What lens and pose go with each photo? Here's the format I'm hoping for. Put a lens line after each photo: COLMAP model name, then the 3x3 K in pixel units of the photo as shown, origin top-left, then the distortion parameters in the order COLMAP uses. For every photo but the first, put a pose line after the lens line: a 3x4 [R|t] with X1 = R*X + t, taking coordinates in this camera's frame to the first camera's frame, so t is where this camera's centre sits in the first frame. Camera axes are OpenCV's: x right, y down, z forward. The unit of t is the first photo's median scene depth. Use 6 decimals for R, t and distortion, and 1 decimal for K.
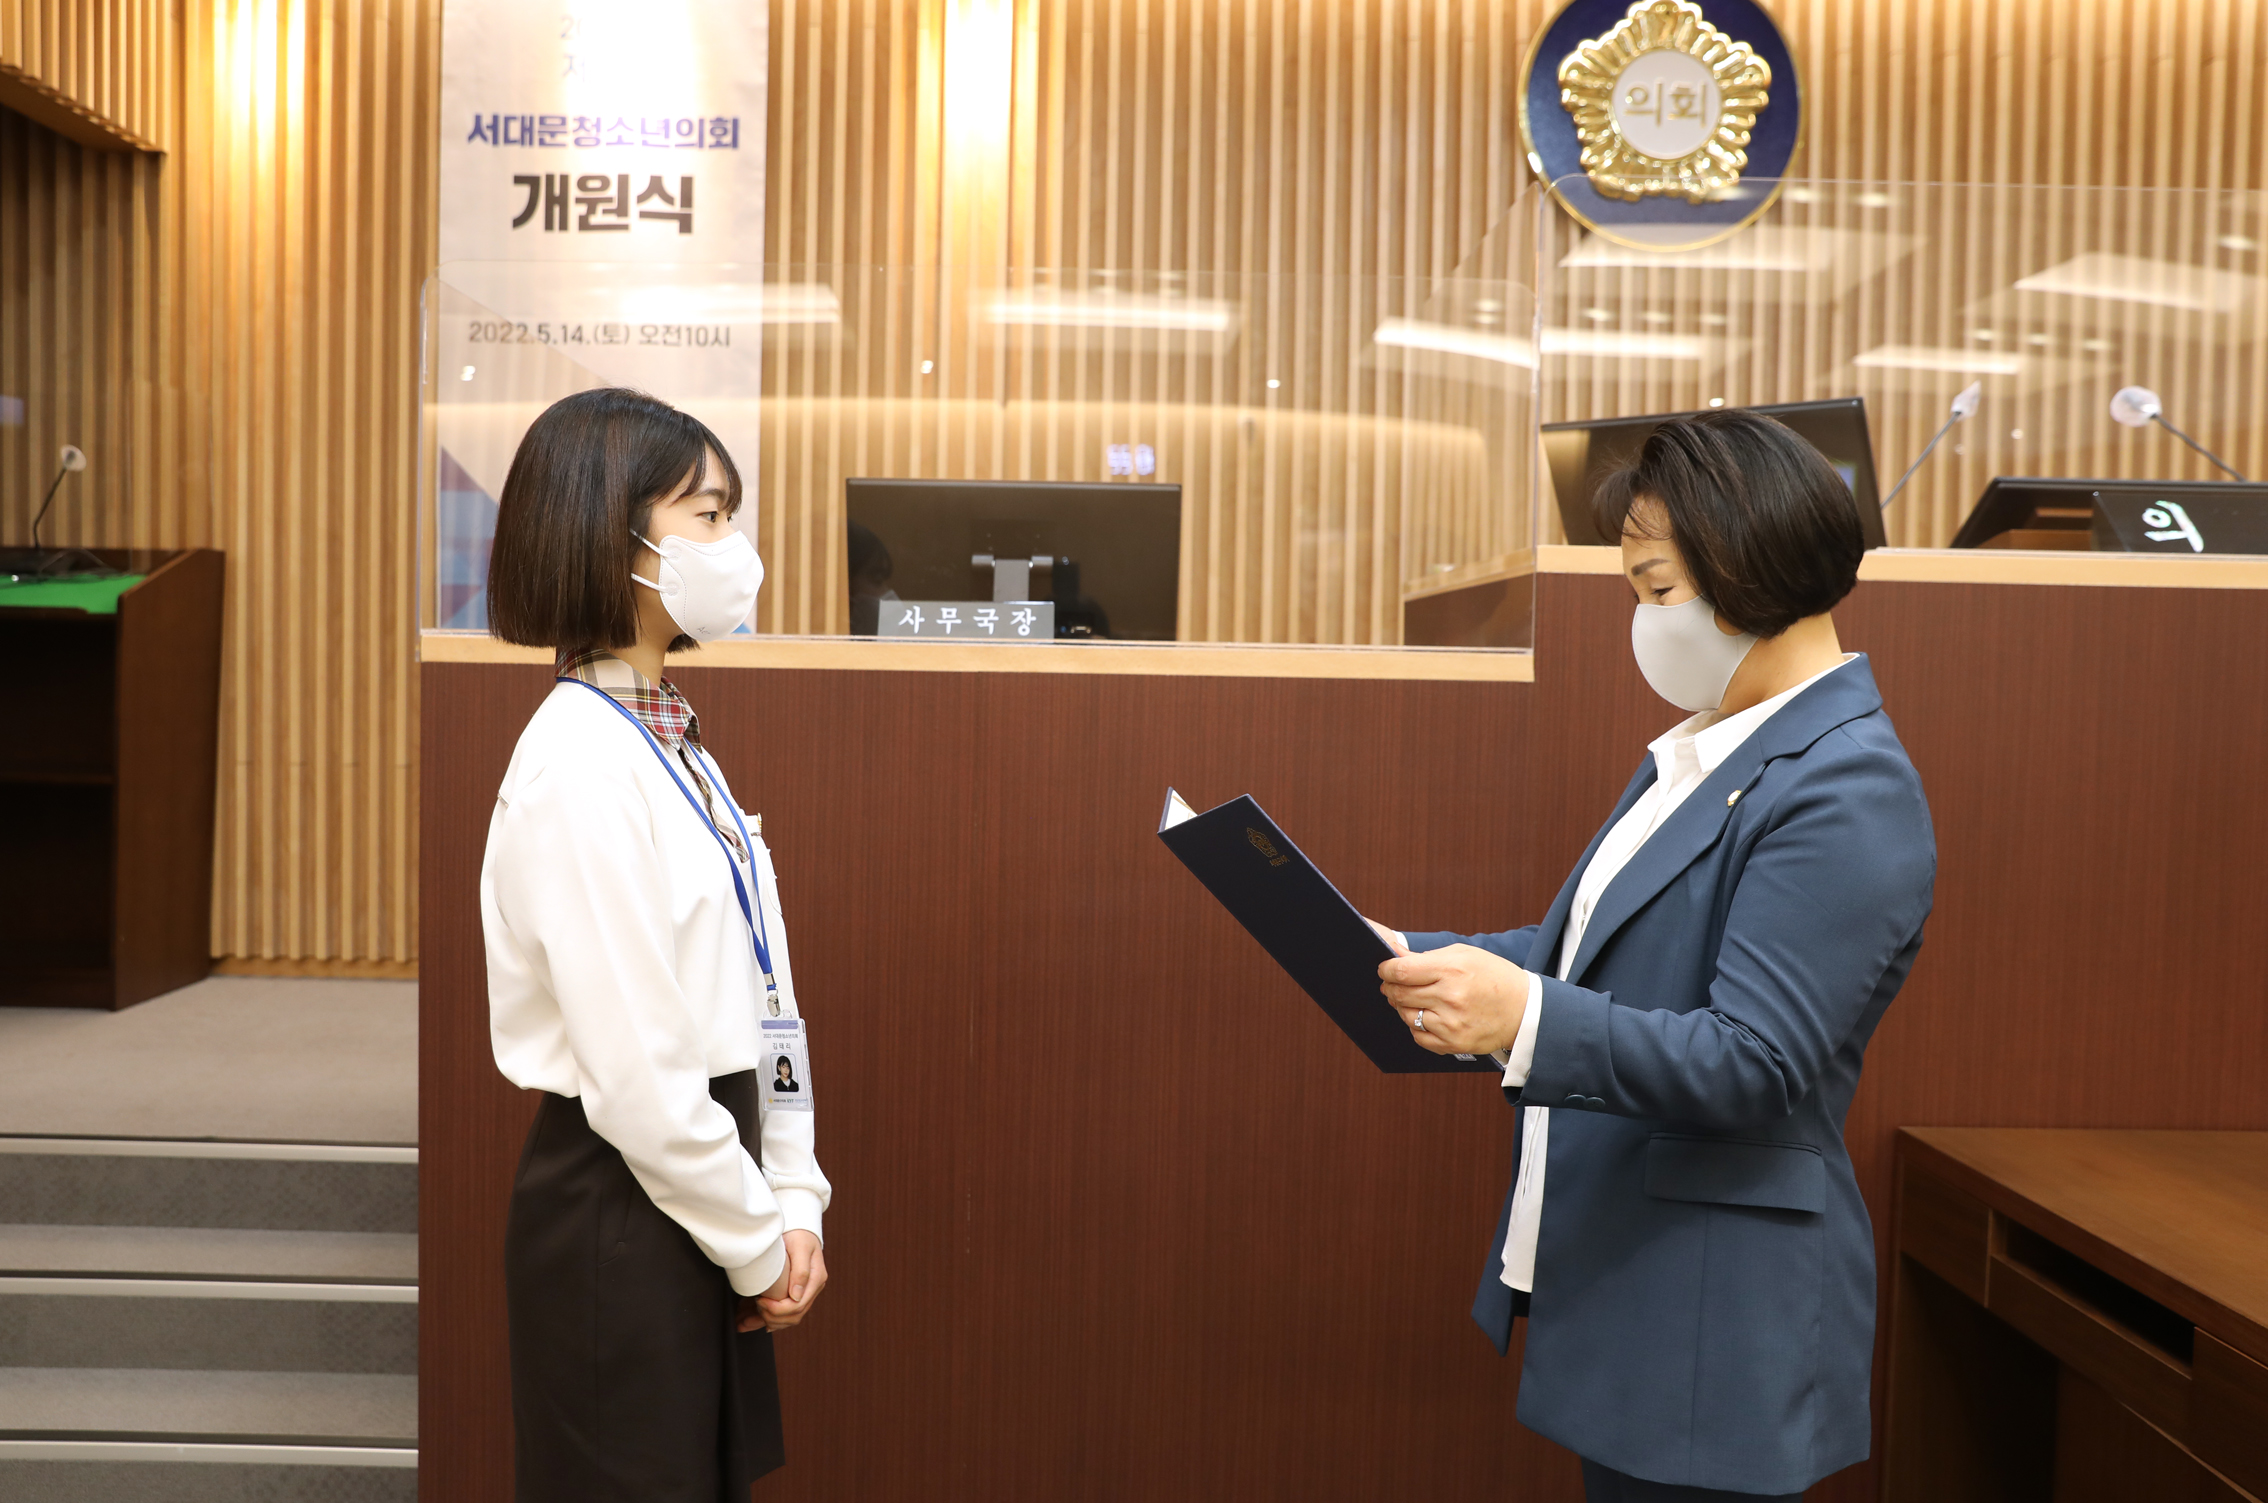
lens RADIAL K [[1797.6, 0, 1092.0], [0, 1797.6, 750.3], [0, 0, 1]] dist [-0.085042, 0.095036]
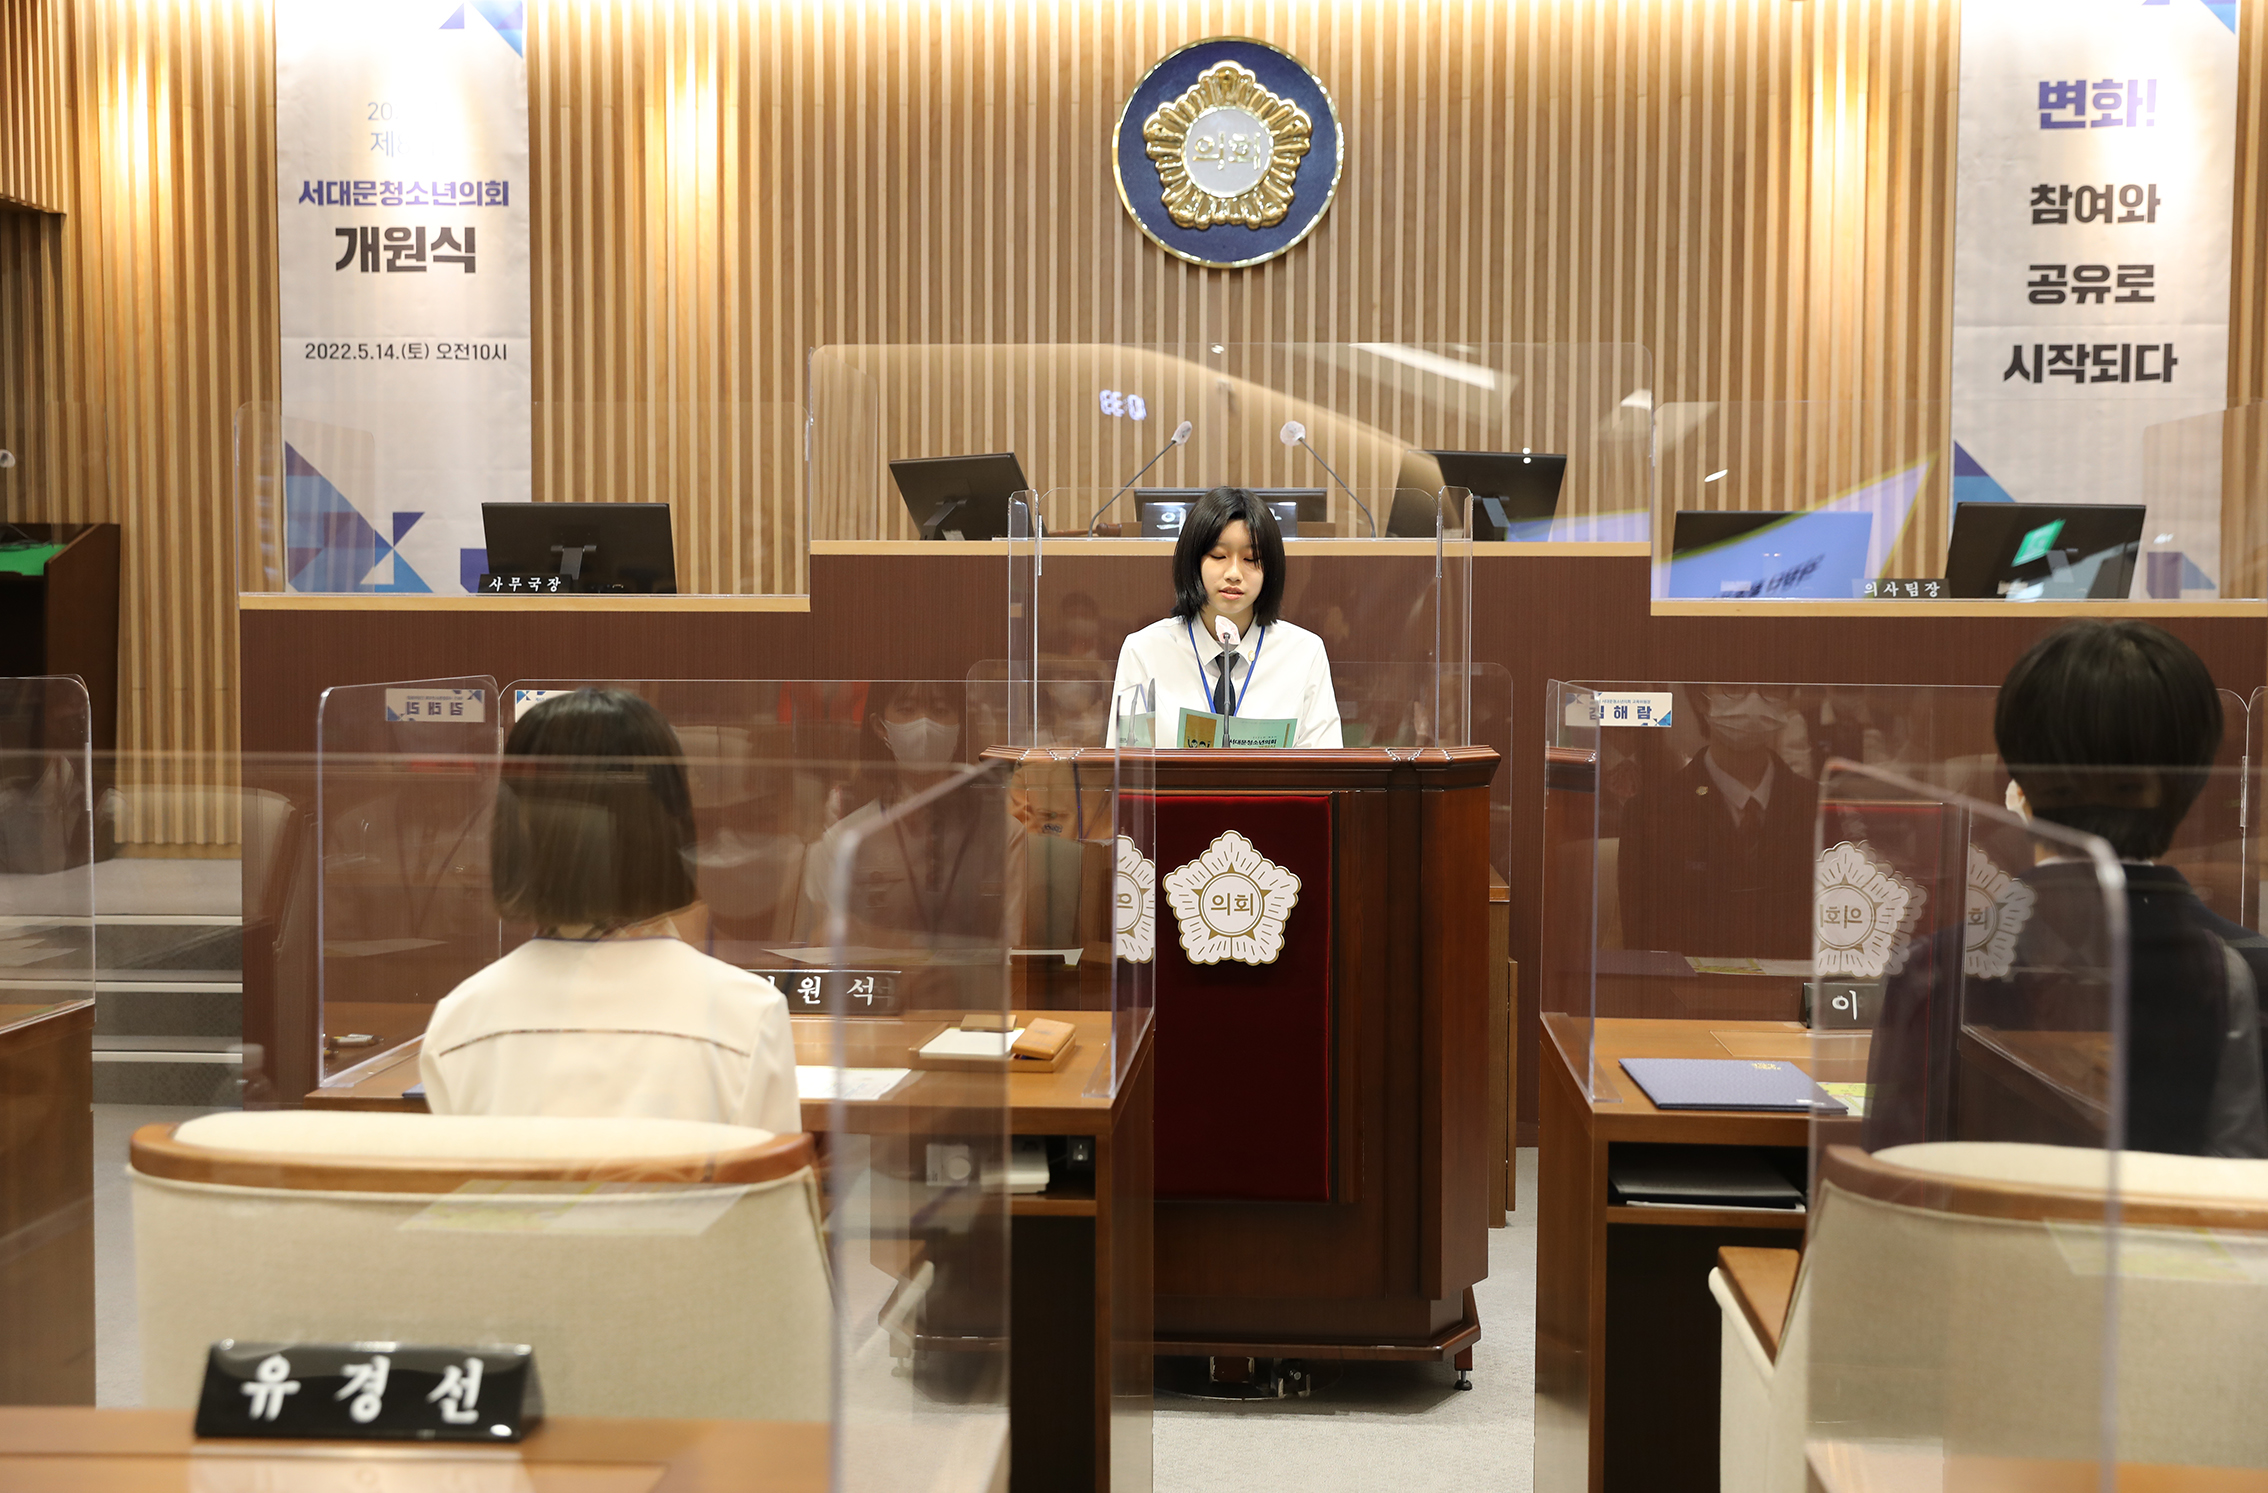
lens RADIAL K [[2592.2, 0, 1134.0], [0, 2592.2, 746.5], [0, 0, 1]] dist [0.012692, 0.154487]
pose [[0.997366, -0.011555, -0.071608, 0.383987], [0.012284, 0.999877, 0.009751, 0.040283], [0.071487, -0.010605, 0.997385, -0.850526]]
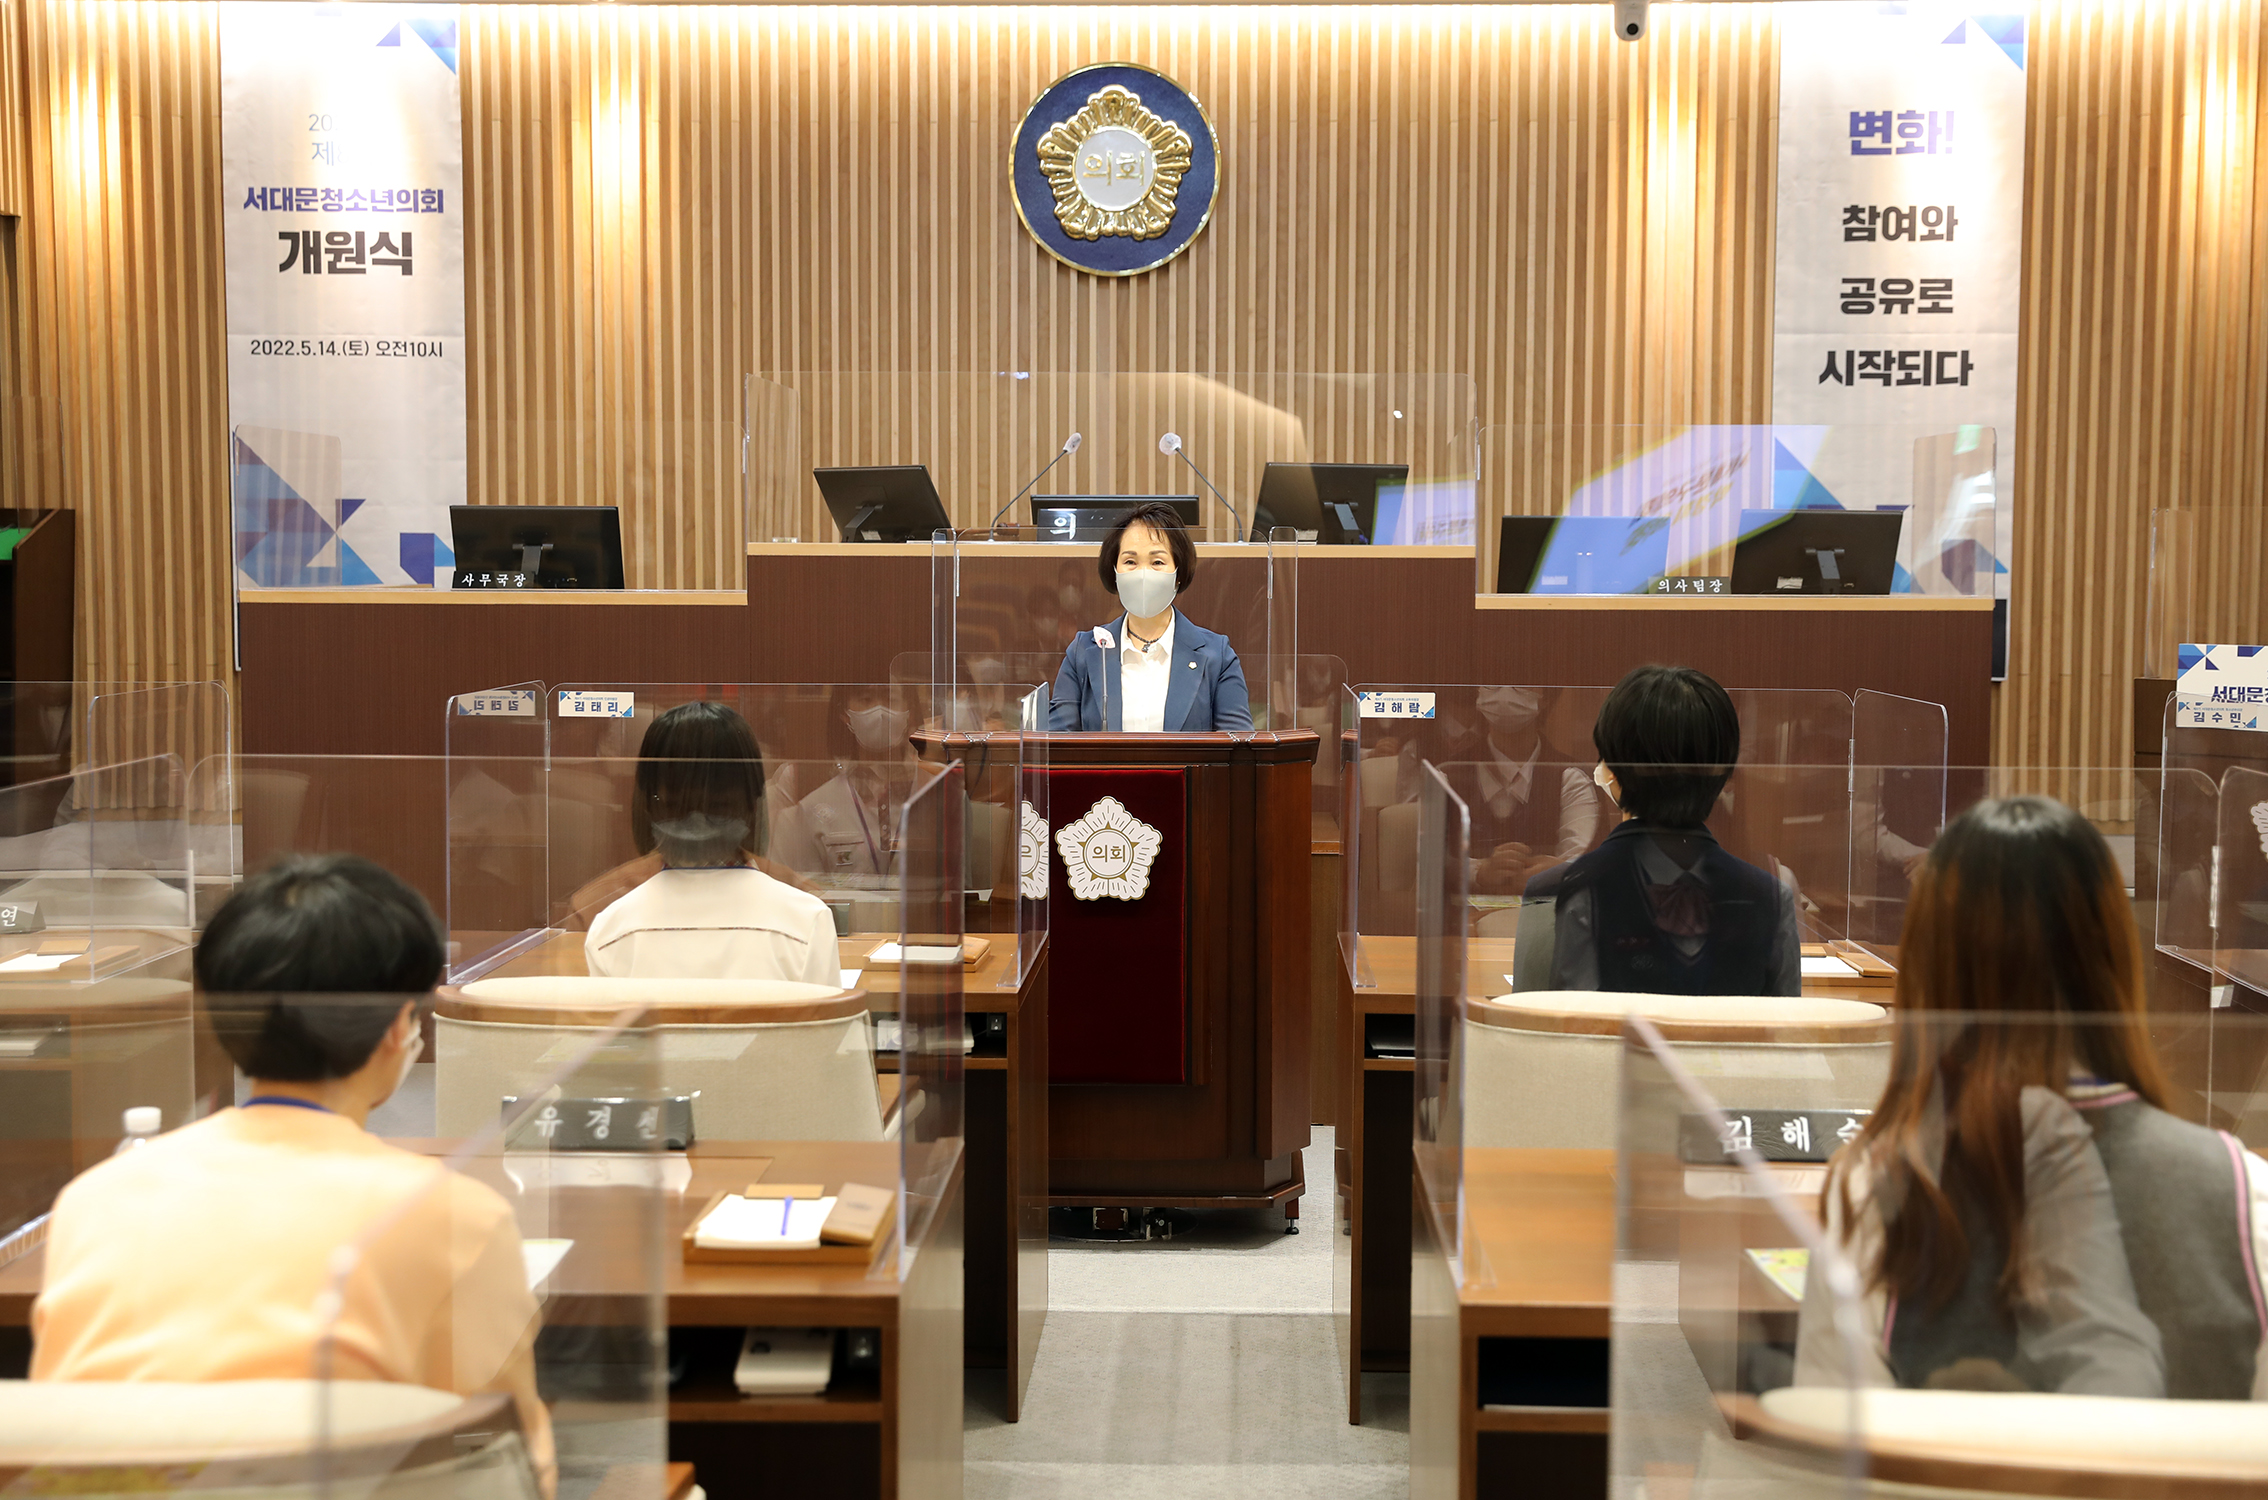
lens RADIAL K [[2842.1, 0, 1142.7], [0, 2842.1, 753.1], [0, 0, 1]] dist [0.027454, 0.198358]
pose [[0.999426, -0.012830, -0.031359, 0.407768], [0.013751, 0.999476, 0.029315, 0.022797], [0.030967, -0.029730, 0.999078, -1.208395]]
